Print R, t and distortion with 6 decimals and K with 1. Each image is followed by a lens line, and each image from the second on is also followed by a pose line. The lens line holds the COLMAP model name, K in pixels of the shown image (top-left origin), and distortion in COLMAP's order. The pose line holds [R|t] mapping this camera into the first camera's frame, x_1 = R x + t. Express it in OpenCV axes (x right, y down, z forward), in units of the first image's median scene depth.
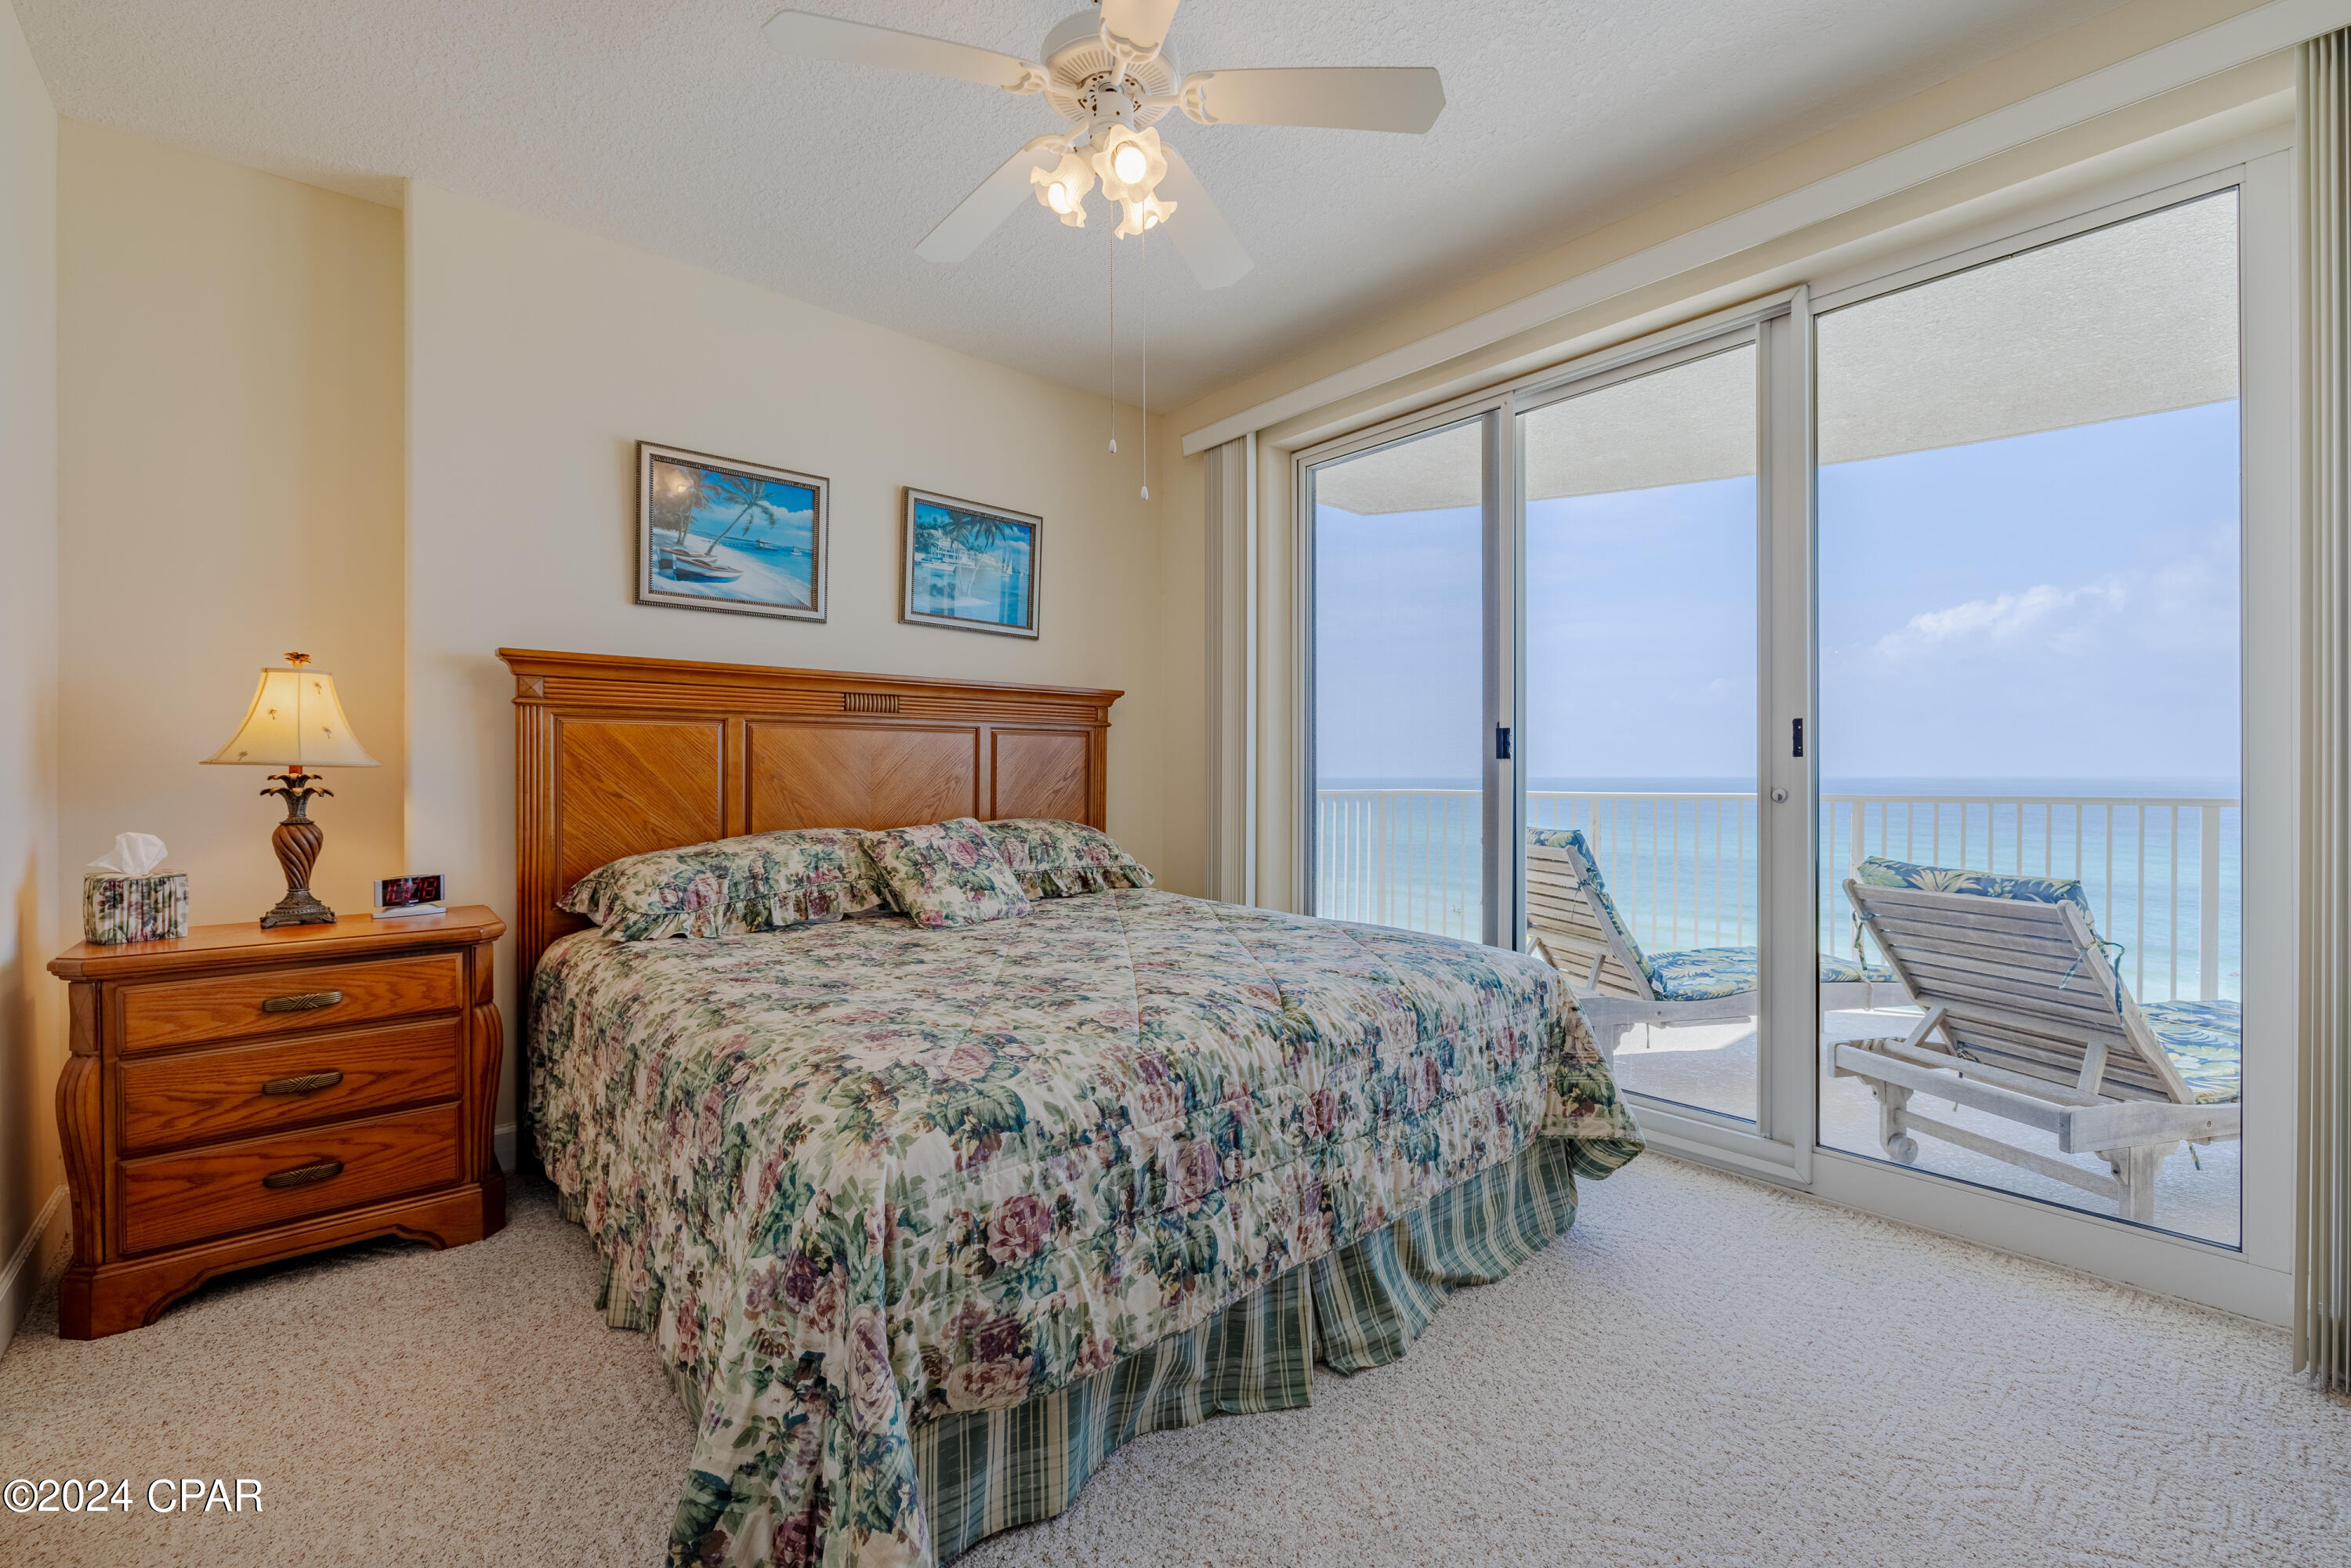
lens RADIAL K [[997.6, 0, 1167.8], [0, 997.6, 781.2], [0, 0, 1]] dist [0.000837, -0.001478]
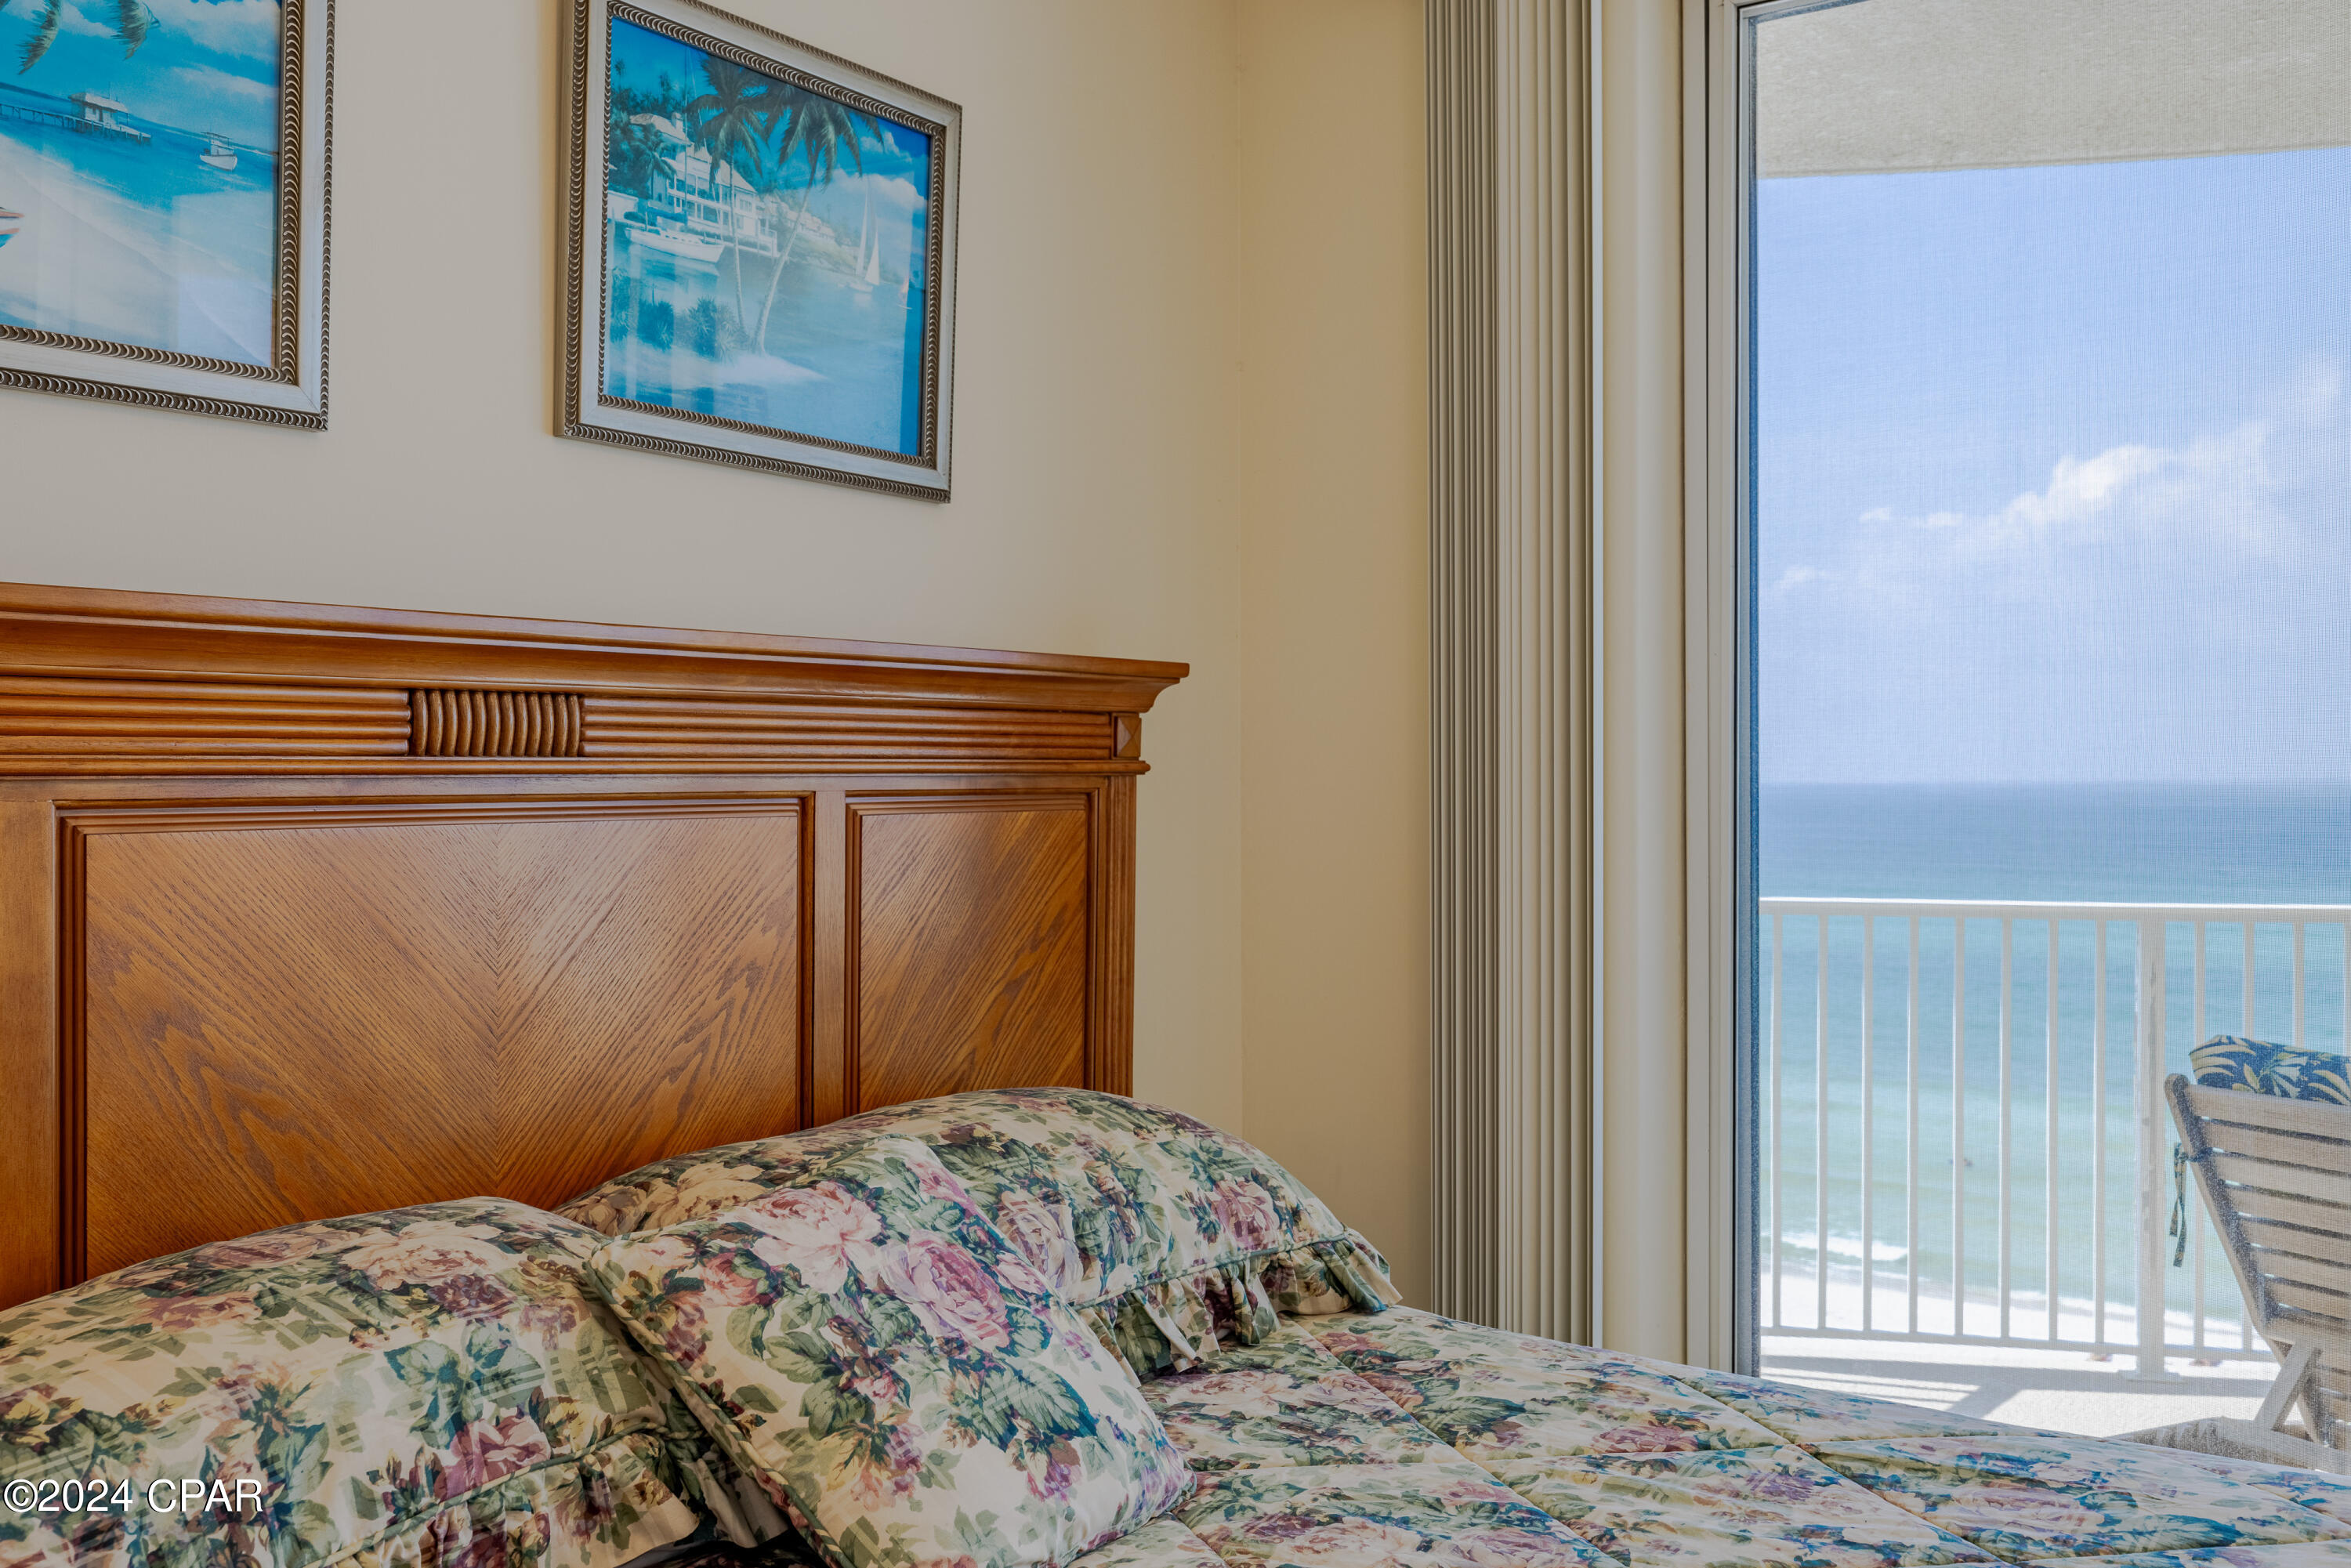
lens RADIAL K [[2206.8, 0, 1174.8], [0, 2206.8, 803.8], [0, 0, 1]] dist [0.005999, 0.000000]
pose [[0.970767, -0.007785, 0.239899, -0.266261], [0.006175, 0.999953, 0.007462, -0.060112], [-0.239946, -0.005762, 0.970769, 0.366577]]
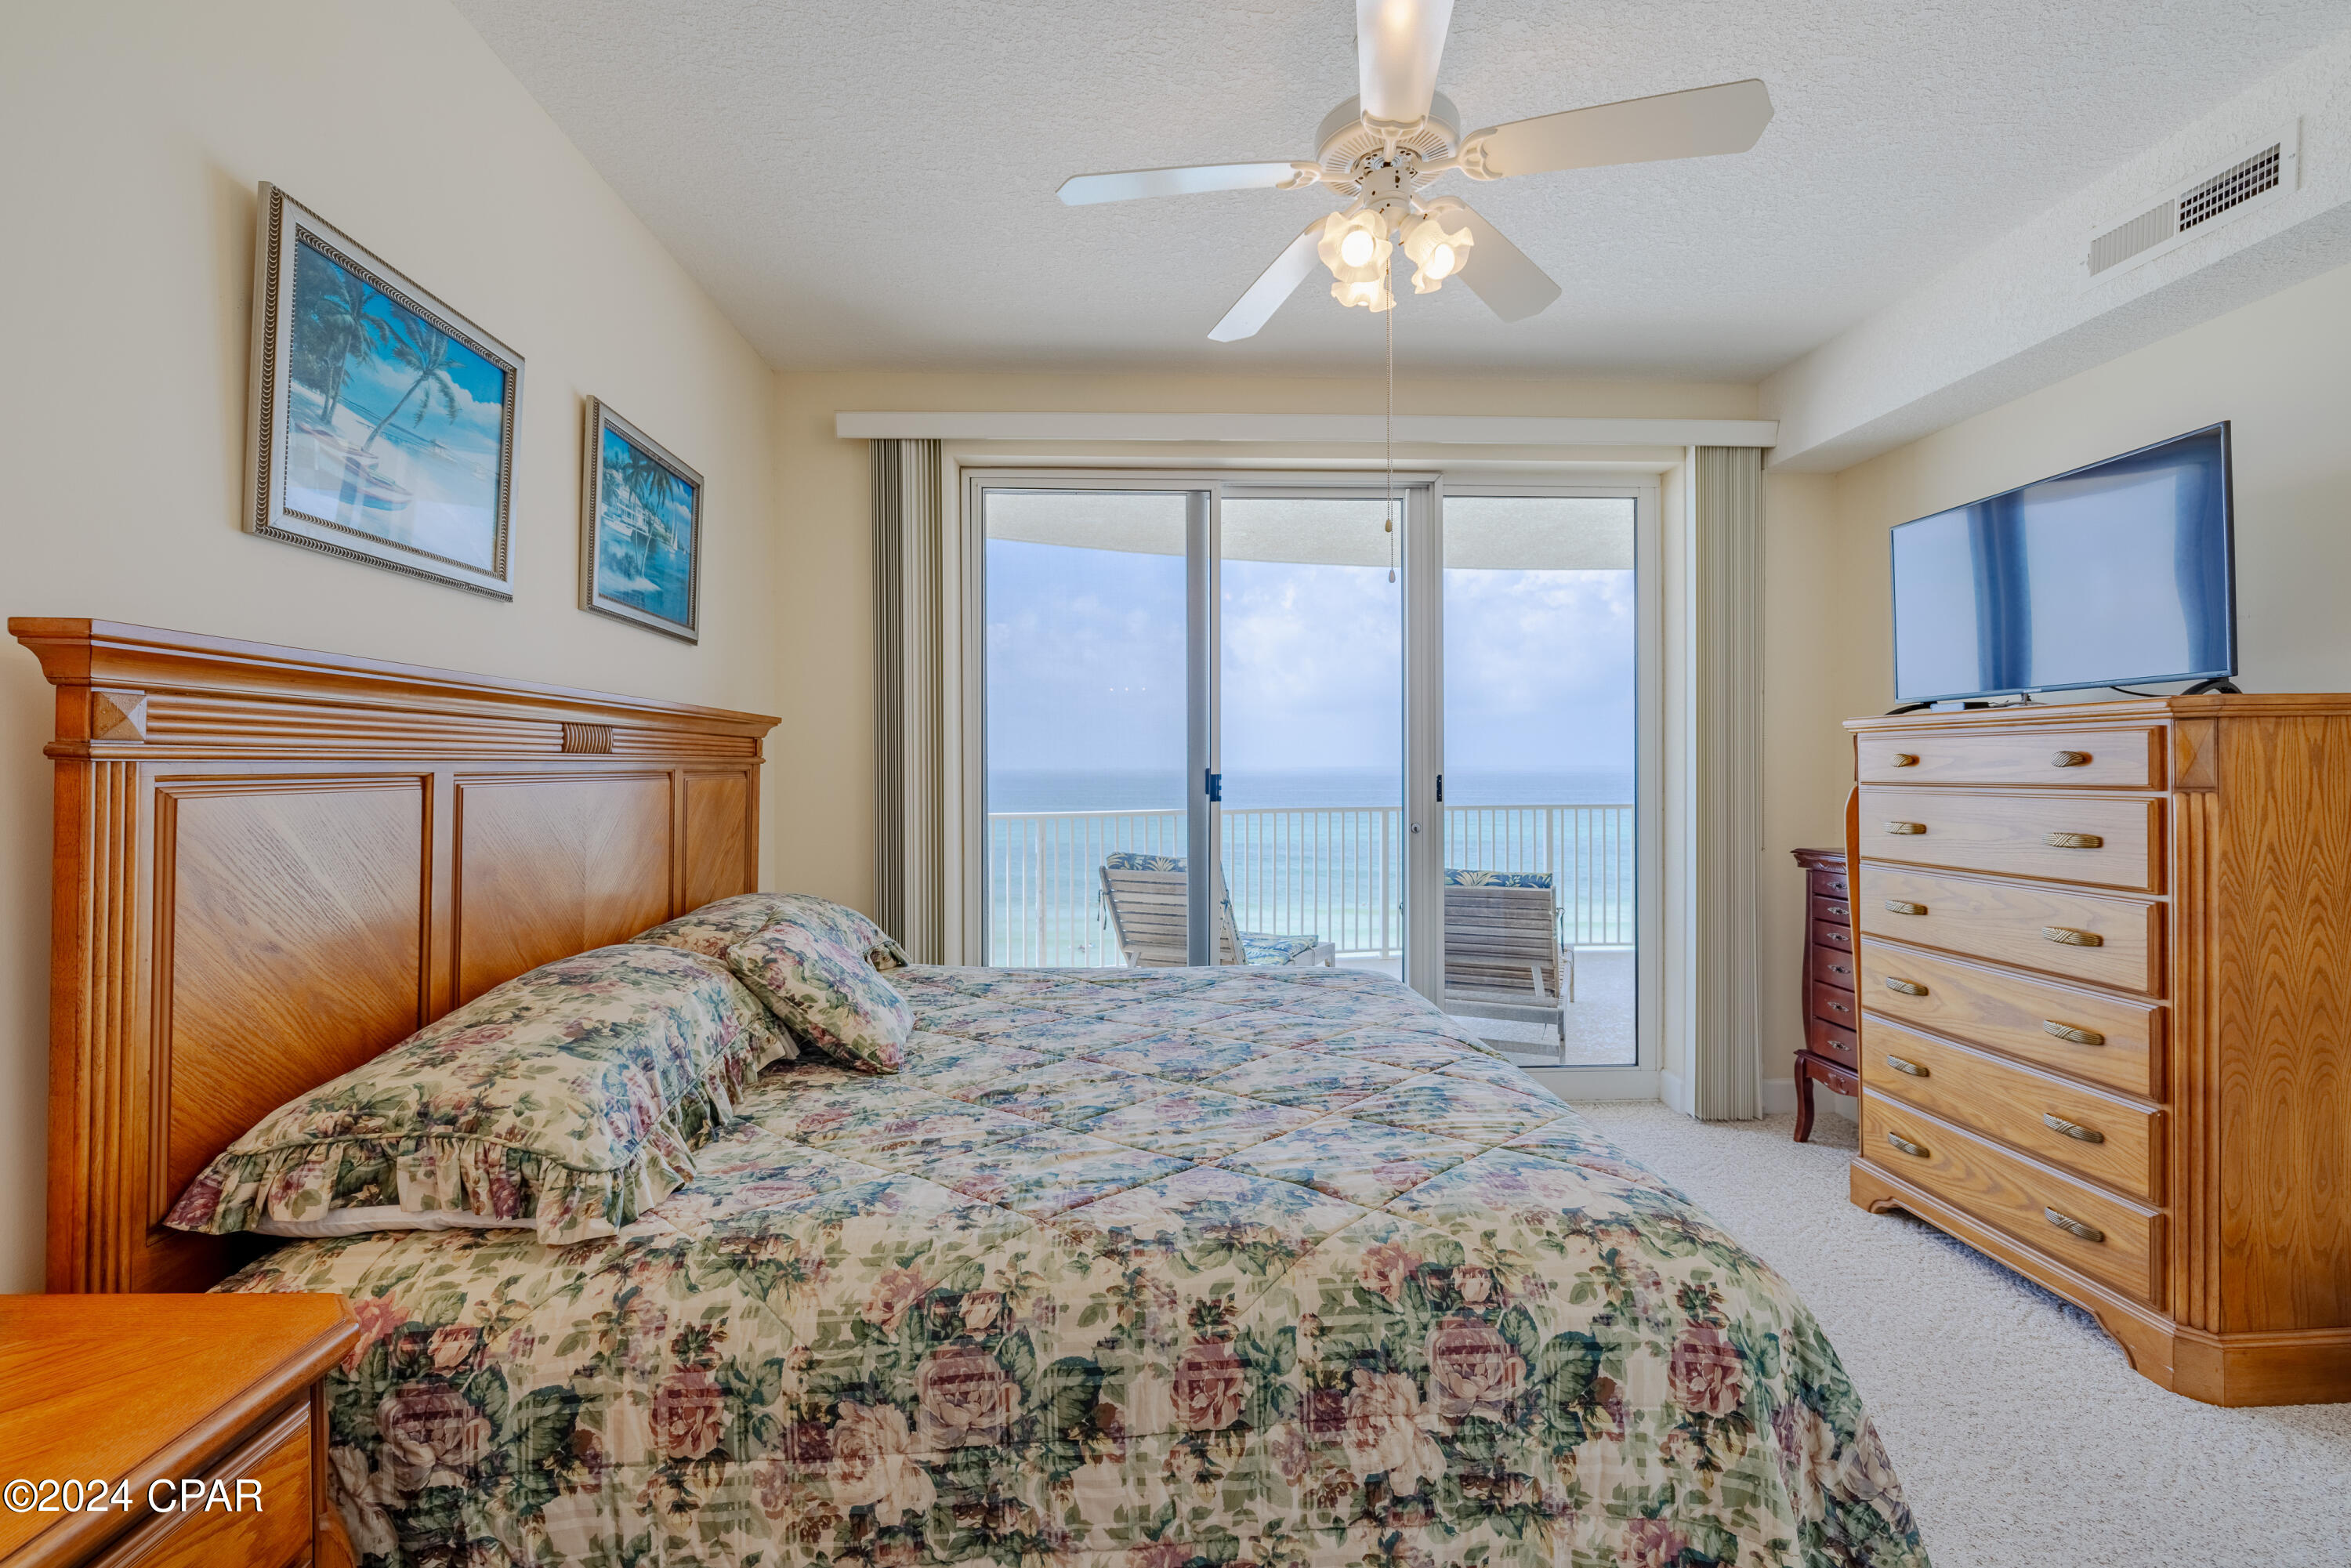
lens RADIAL K [[997.6, 0, 1165.3], [0, 997.6, 772.8], [0, 0, 1]] dist [0.000837, -0.001478]
pose [[0.610199, -0.007438, 0.792213, -0.580809], [0.006273, 0.999970, 0.004557, -0.058591], [-0.792223, 0.002189, 0.610228, 0.341287]]
